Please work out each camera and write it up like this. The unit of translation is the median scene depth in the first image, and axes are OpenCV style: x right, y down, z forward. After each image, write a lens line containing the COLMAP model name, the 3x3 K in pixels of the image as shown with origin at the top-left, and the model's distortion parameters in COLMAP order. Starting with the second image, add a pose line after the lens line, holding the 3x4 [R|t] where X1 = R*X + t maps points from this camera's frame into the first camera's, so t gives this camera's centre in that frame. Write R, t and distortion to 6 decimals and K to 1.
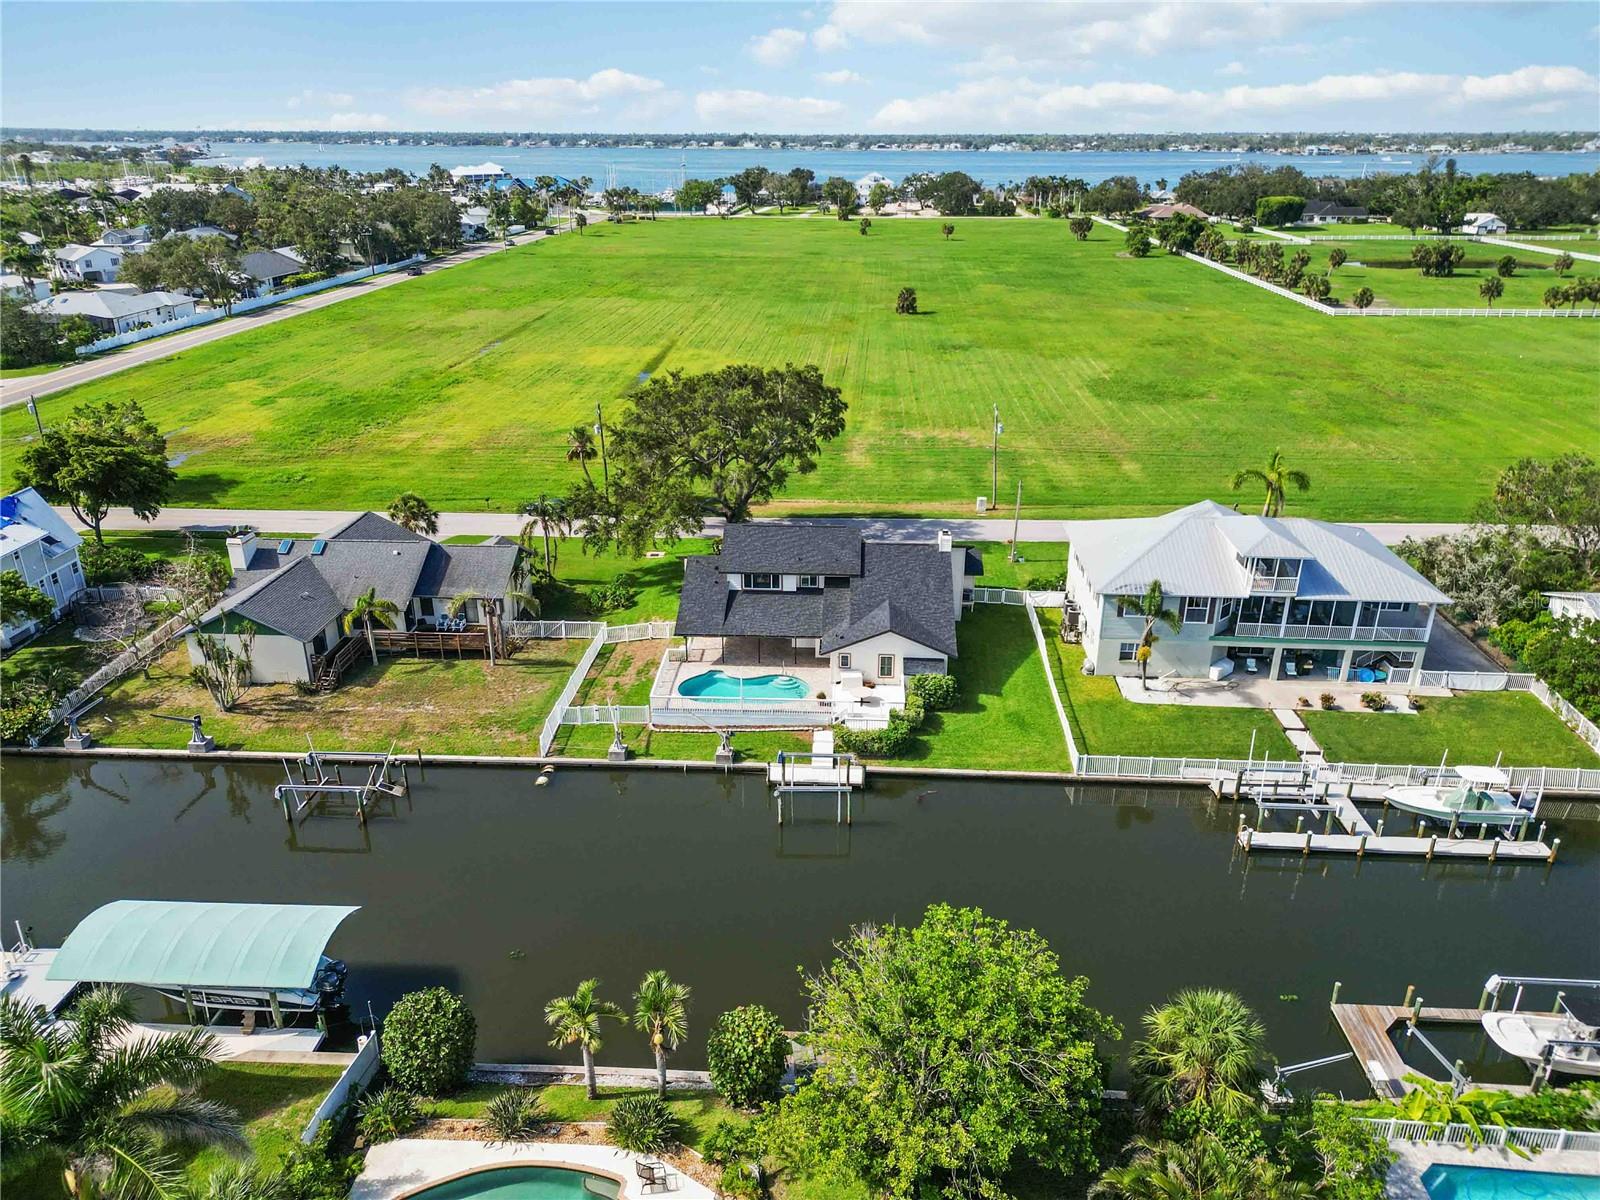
lens RADIAL K [[1111.2, 0, 797.3], [0, 1111.2, 595.6], [0, 0, 1]] dist [0.096750, -0.104662]
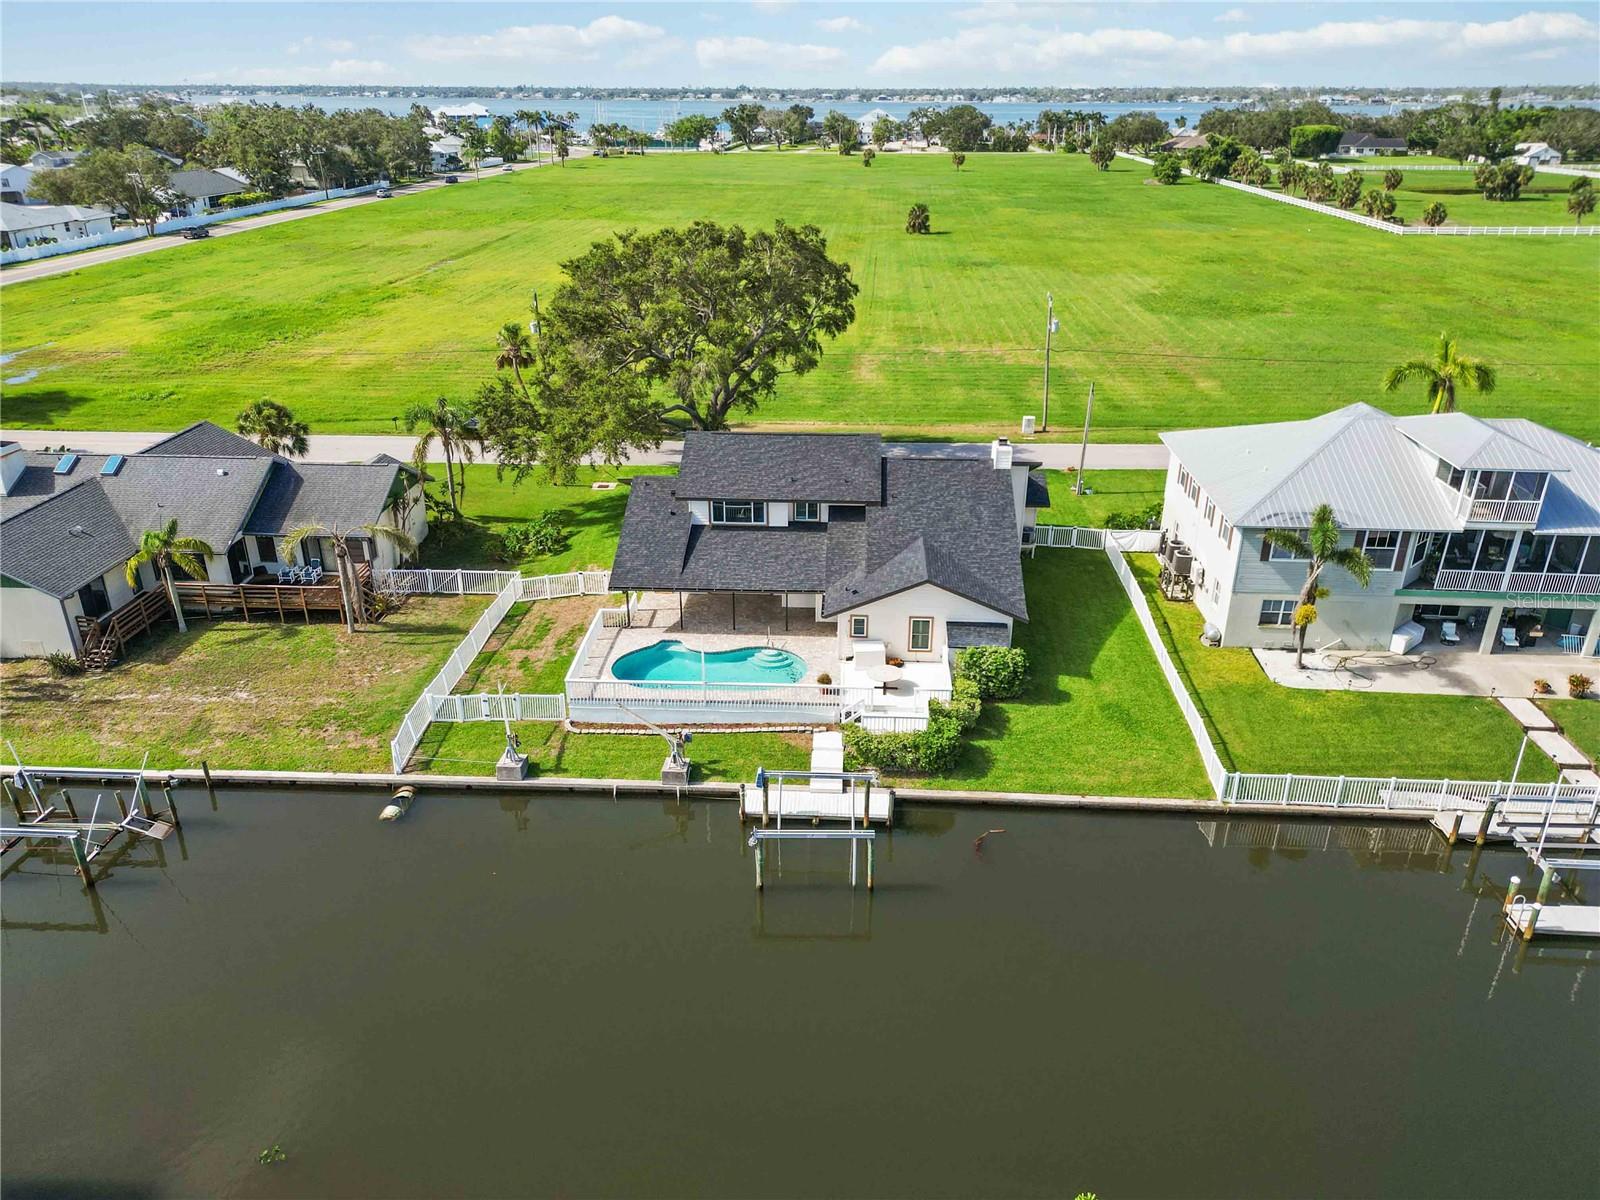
lens RADIAL K [[1120.1, 0, 797.7], [0, 1120.1, 591.4], [0, 0, 1]] dist [0.065114, -0.060503]
pose [[1.000000, 0.000104, 0.000952, 0.004350], [-0.000131, 0.999597, 0.028374, 0.016641], [-0.000949, -0.028374, 0.999597, 0.292887]]
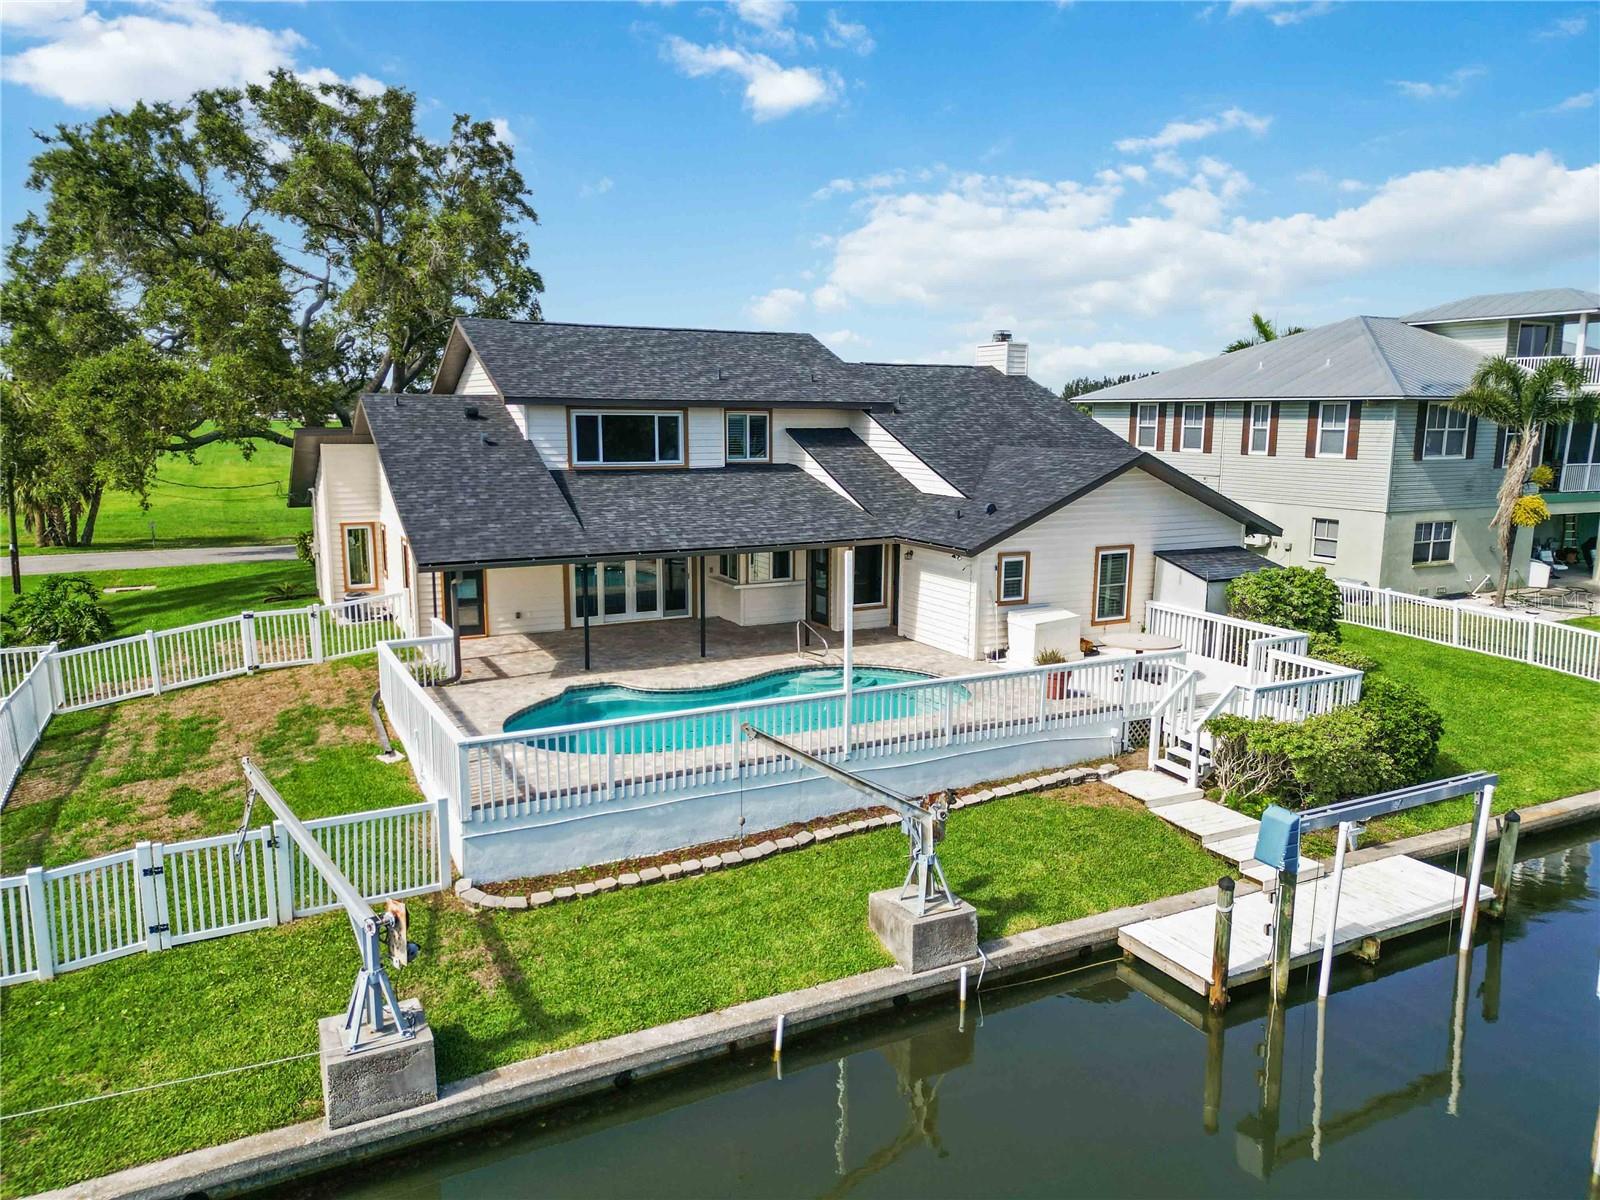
lens RADIAL K [[1120.1, 0, 797.7], [0, 1120.1, 591.4], [0, 0, 1]] dist [0.065114, -0.060503]
pose [[0.860962, -0.076165, 0.502934, -0.157613], [0.187878, 0.966428, -0.175268, 0.097589], [-0.472700, 0.245390, 0.846368, 0.688993]]
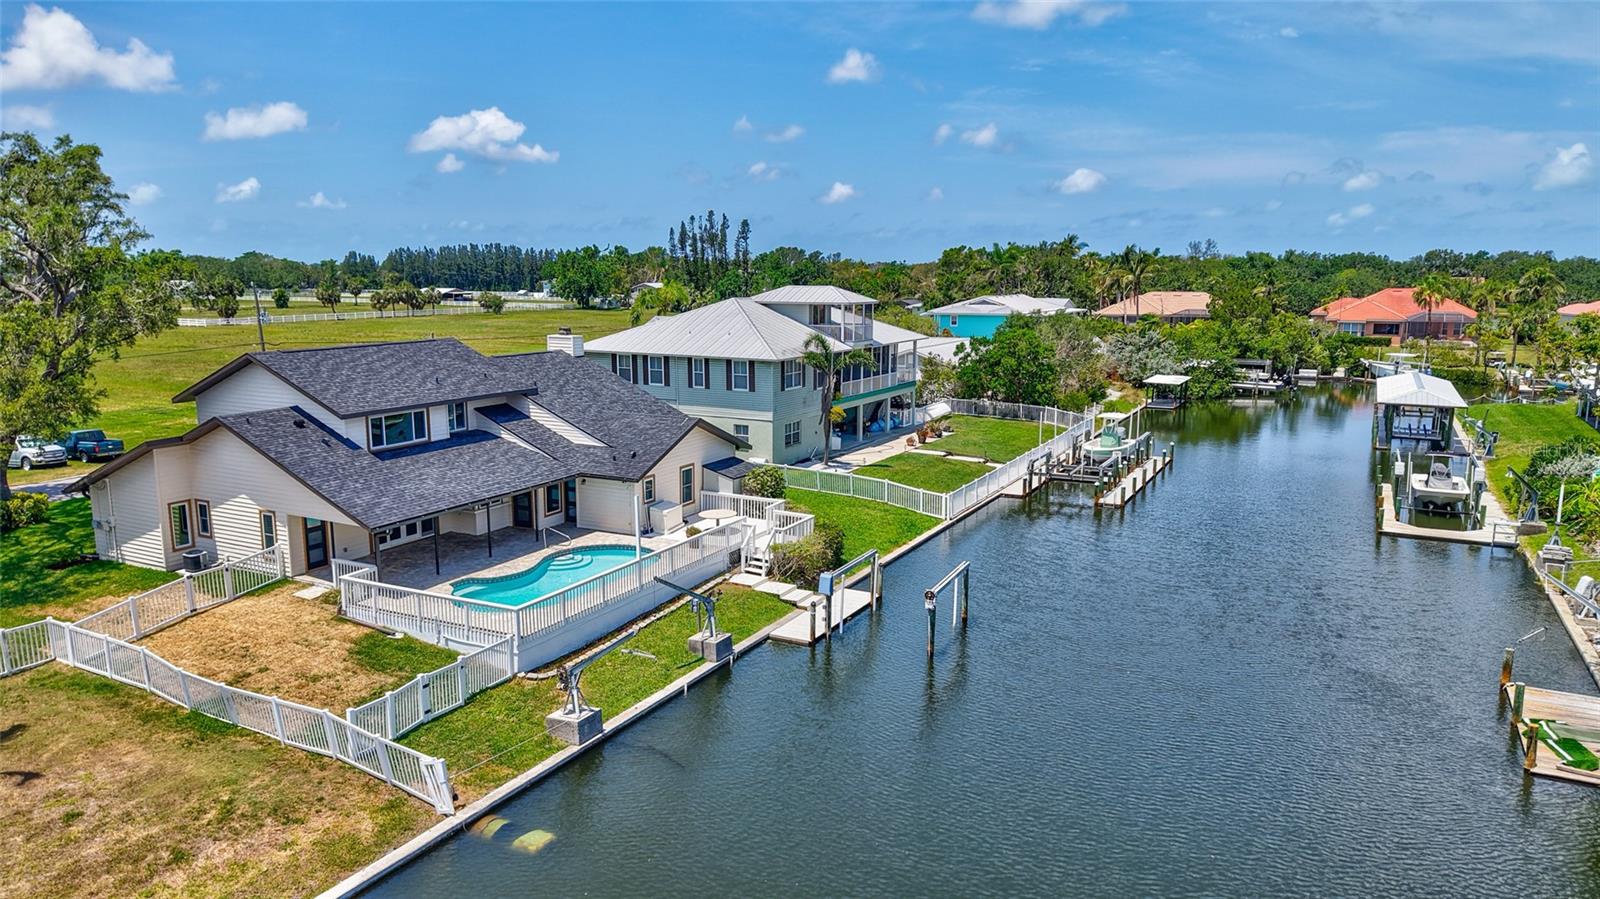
lens RADIAL K [[1059.7, 0, 825.8], [0, 1059.7, 449.5], [0, 0, 1]] dist [0.005237, -0.002195]
pose [[0.392637, -0.151077, 0.907200, -0.402711], [0.344275, 0.938840, 0.007344, 0.061127], [-0.852825, 0.309443, 0.420635, 0.605906]]
